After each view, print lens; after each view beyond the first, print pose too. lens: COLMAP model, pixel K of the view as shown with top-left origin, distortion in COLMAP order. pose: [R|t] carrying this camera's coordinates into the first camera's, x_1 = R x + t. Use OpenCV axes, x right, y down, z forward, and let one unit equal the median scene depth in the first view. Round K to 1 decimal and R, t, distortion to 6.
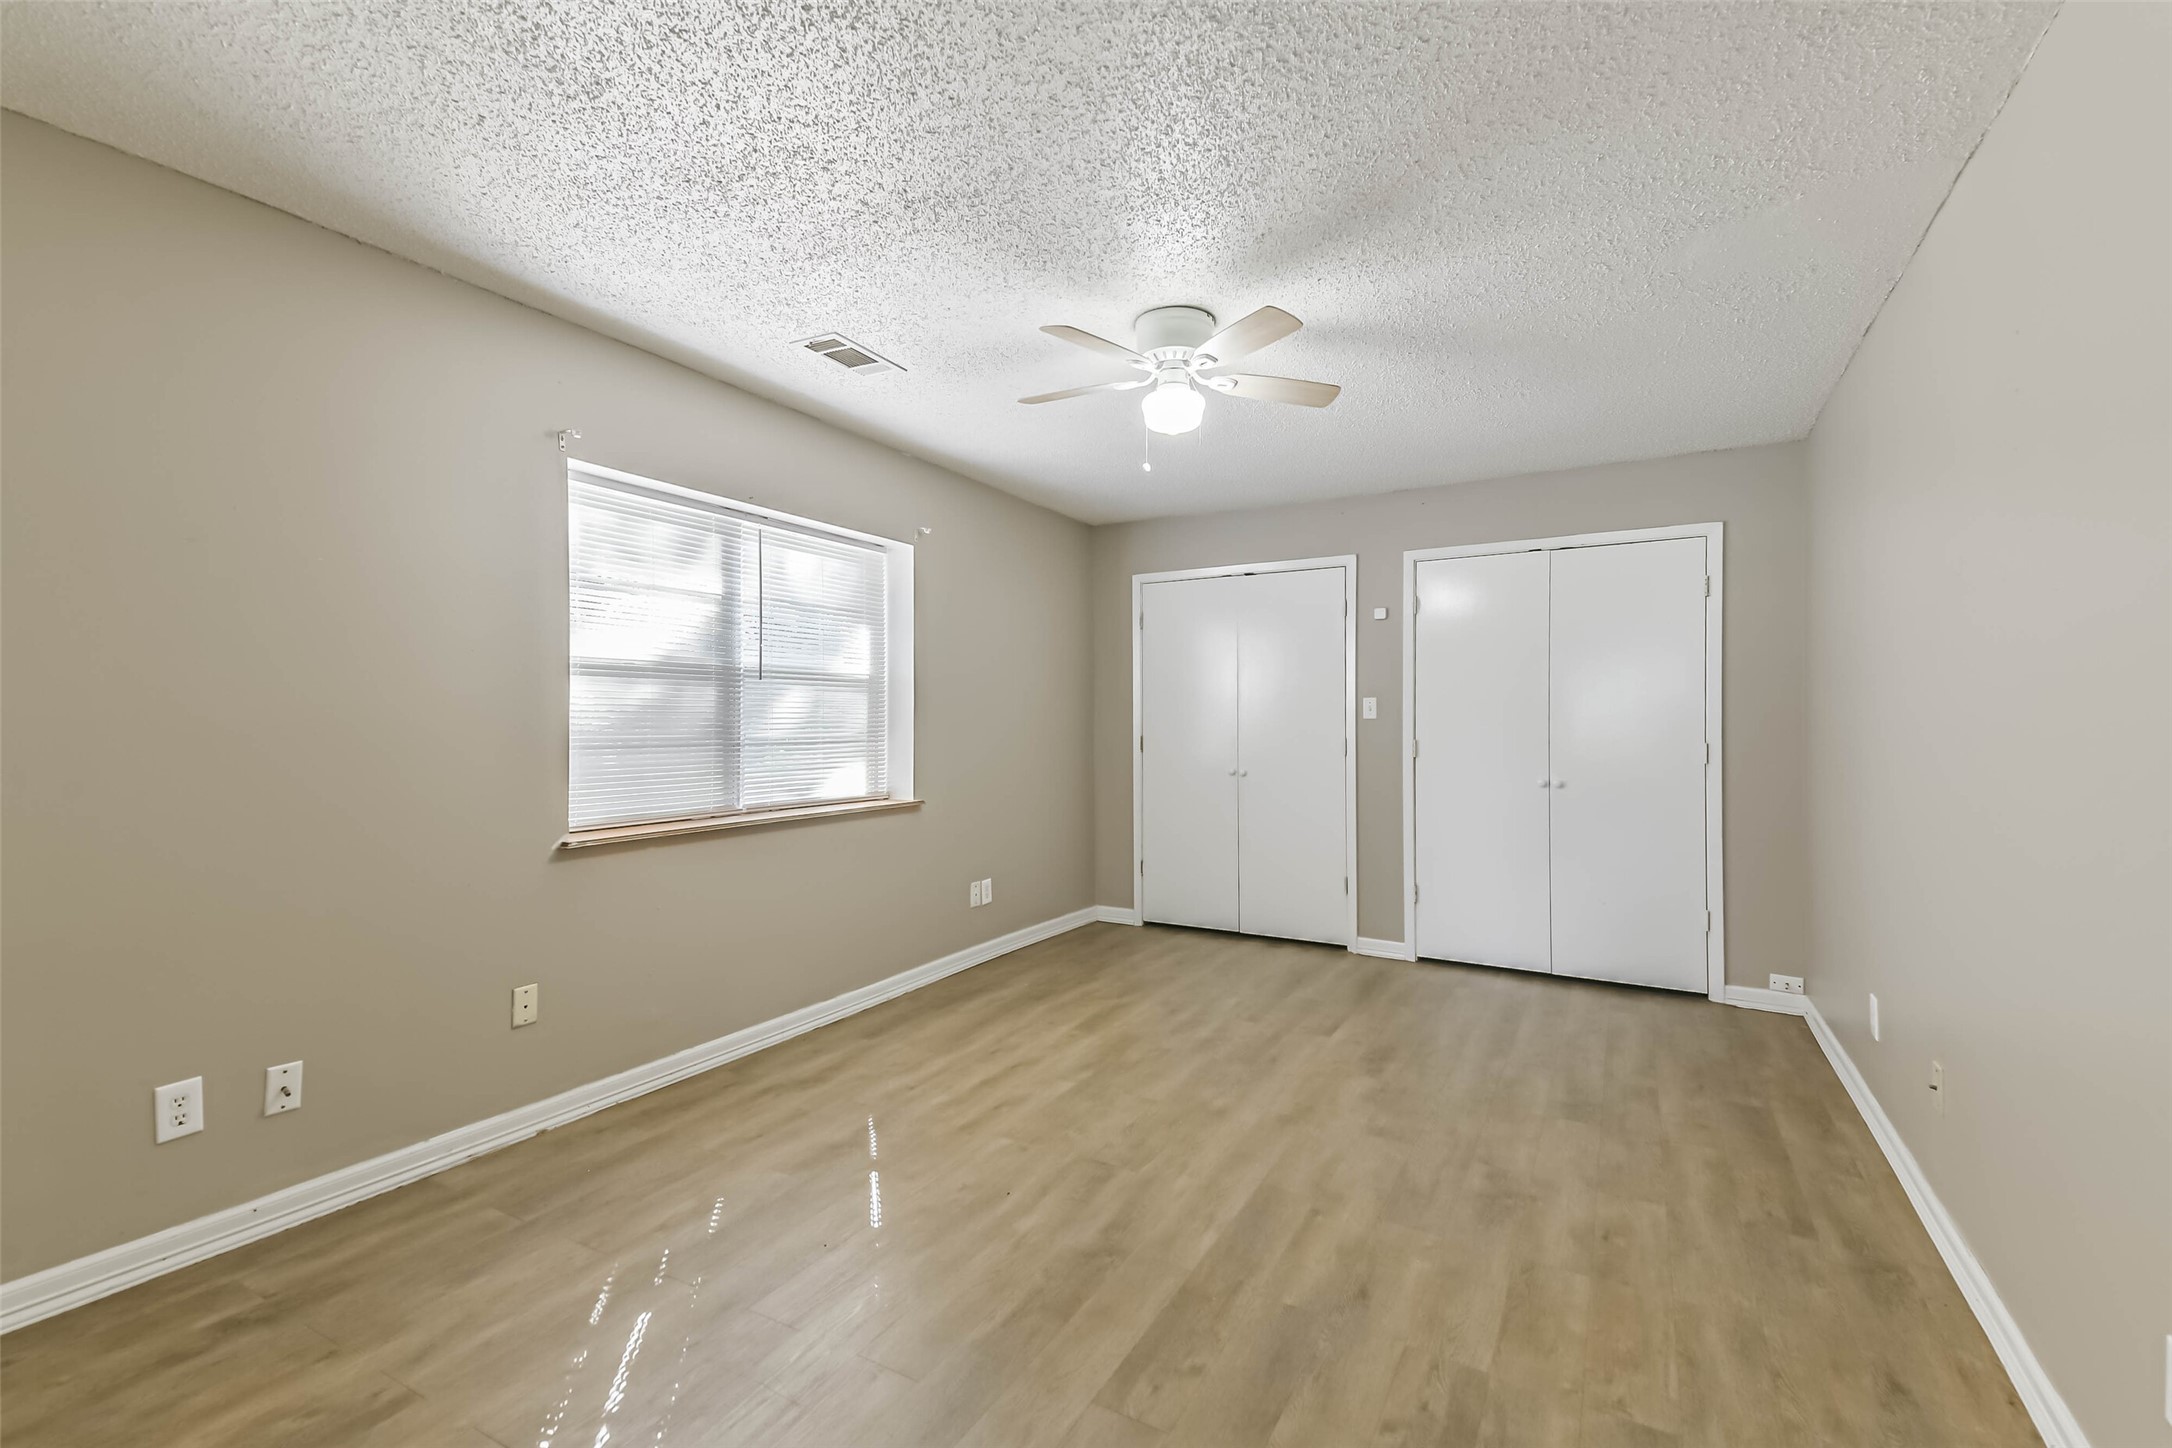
lens RADIAL K [[934.4, 0, 1081.7], [0, 934.4, 720.7], [0, 0, 1]] dist [0.059376, -0.026602]
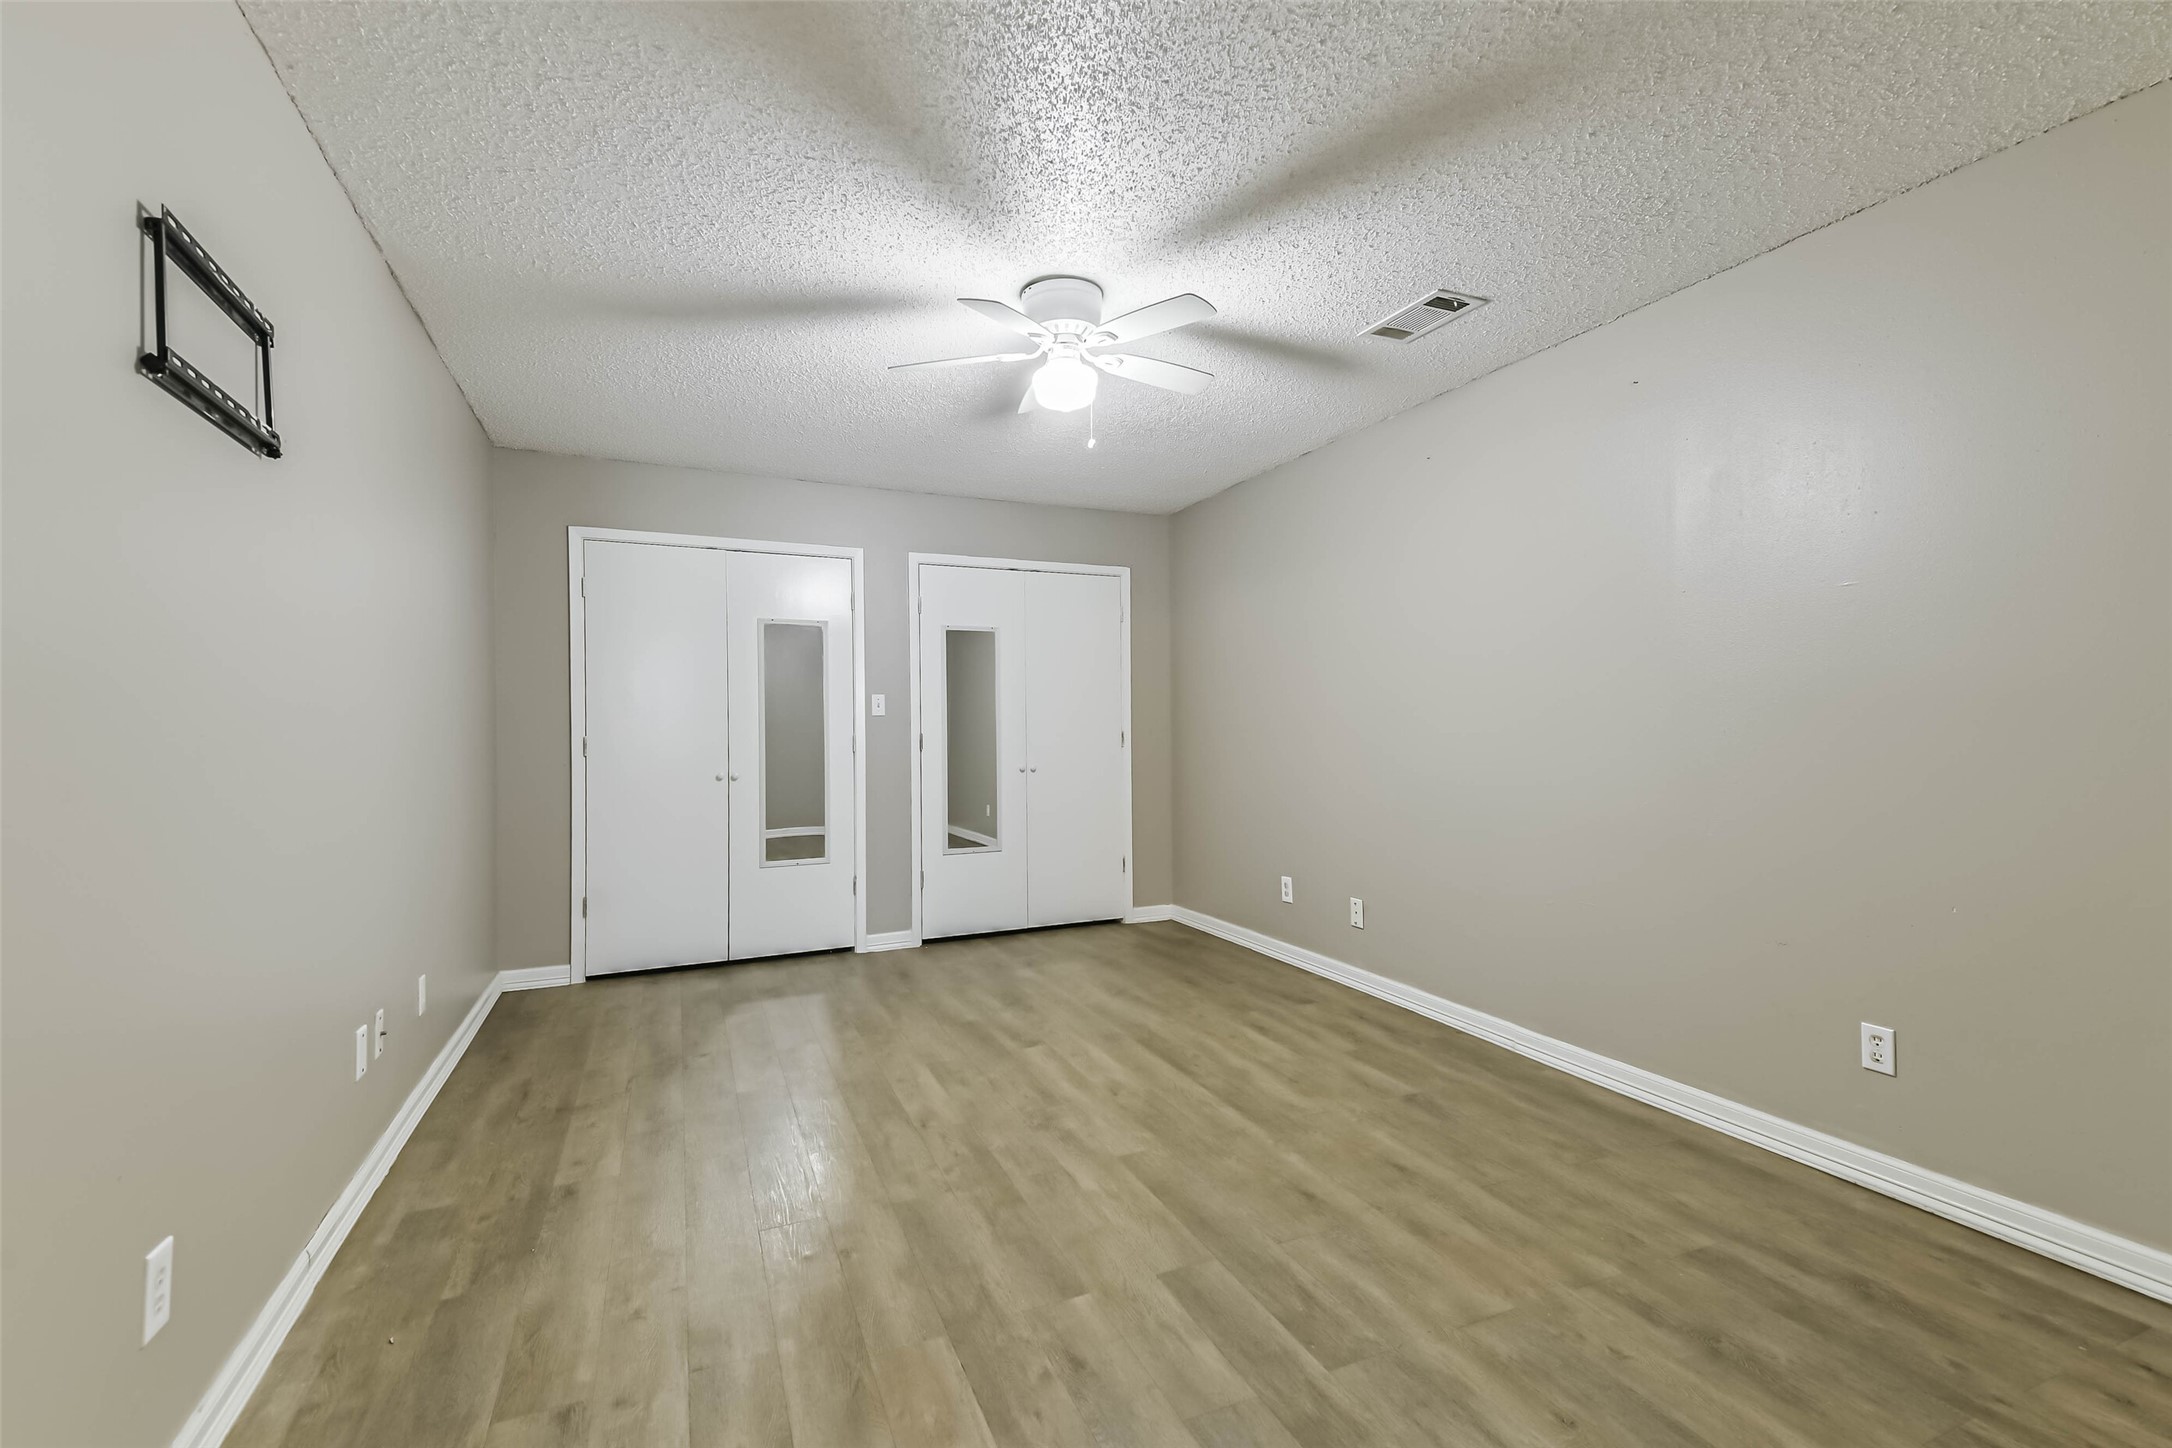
lens RADIAL K [[921.6, 0, 1103.0], [0, 921.6, 735.0], [0, 0, 1]] dist [0.100477, -0.000197]
pose [[0.602774, -0.019946, 0.797663, -0.343949], [0.008829, 0.999793, 0.018329, 0.003171], [-0.797863, -0.004006, 0.602825, 0.216930]]
